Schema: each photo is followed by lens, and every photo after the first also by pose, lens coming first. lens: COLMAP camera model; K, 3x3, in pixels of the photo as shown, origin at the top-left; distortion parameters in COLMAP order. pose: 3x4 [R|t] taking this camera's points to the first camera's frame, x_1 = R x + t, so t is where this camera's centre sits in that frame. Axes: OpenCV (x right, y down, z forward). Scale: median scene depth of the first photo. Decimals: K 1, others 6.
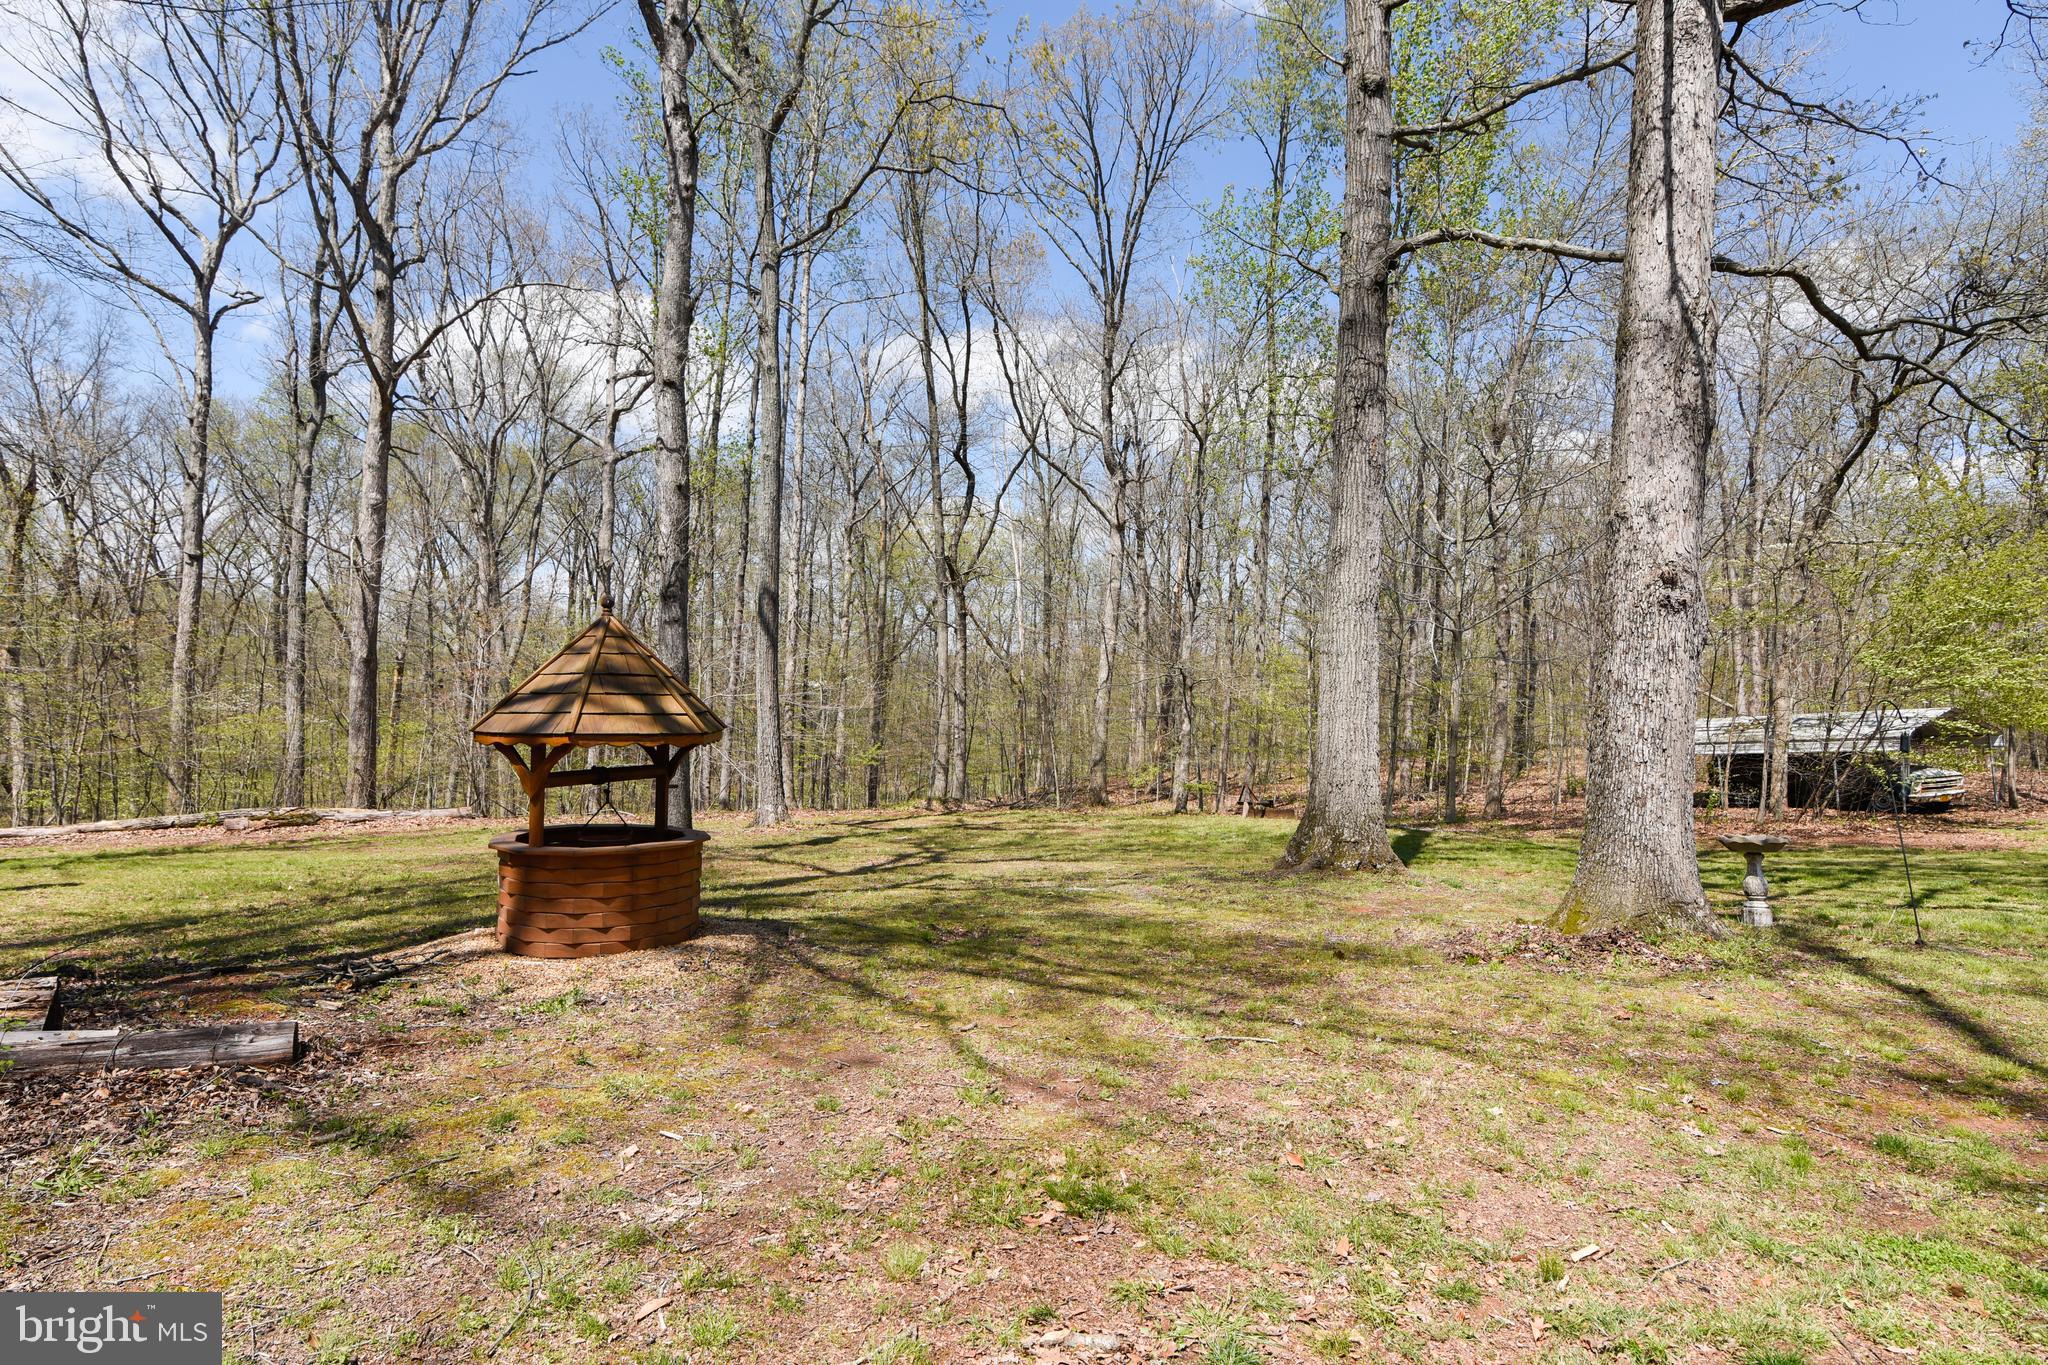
lens RADIAL K [[1110.3, 0, 1026.7], [0, 1110.3, 673.2], [0, 0, 1]] dist [-0.005552, 0.000217]
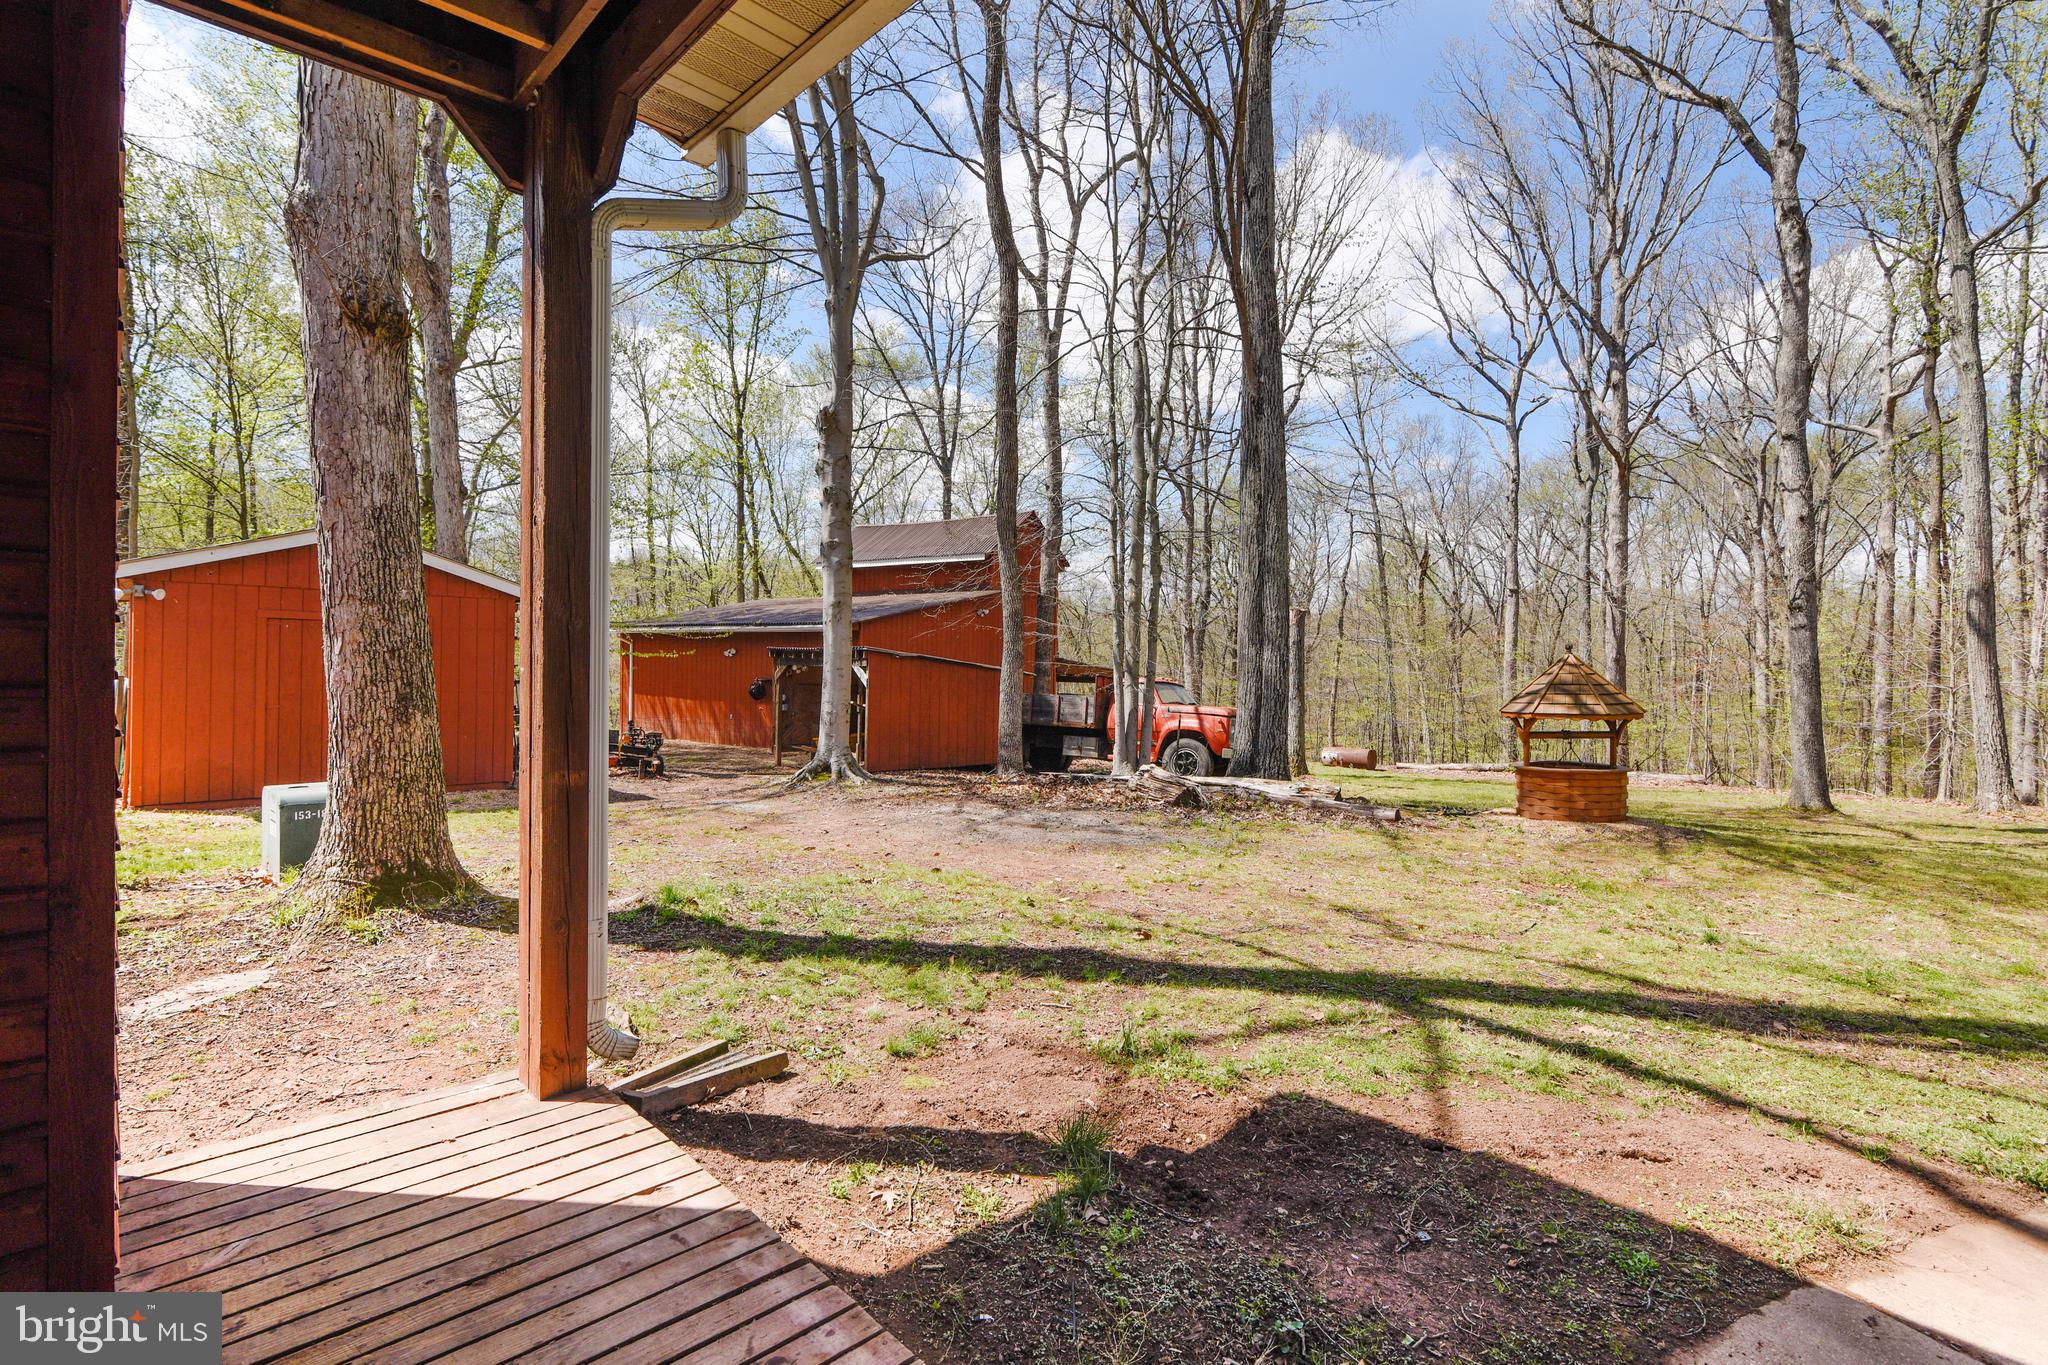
lens RADIAL K [[971.5, 0, 1024.7], [0, 971.5, 682.5], [0, 0, 1]] dist [-0.000613, 0.000291]
pose [[0.409298, -0.013363, -0.912303, 0.275317], [0.031219, 0.999512, -0.000634, -0.010486], [0.911866, -0.028222, 0.409516, -0.202560]]
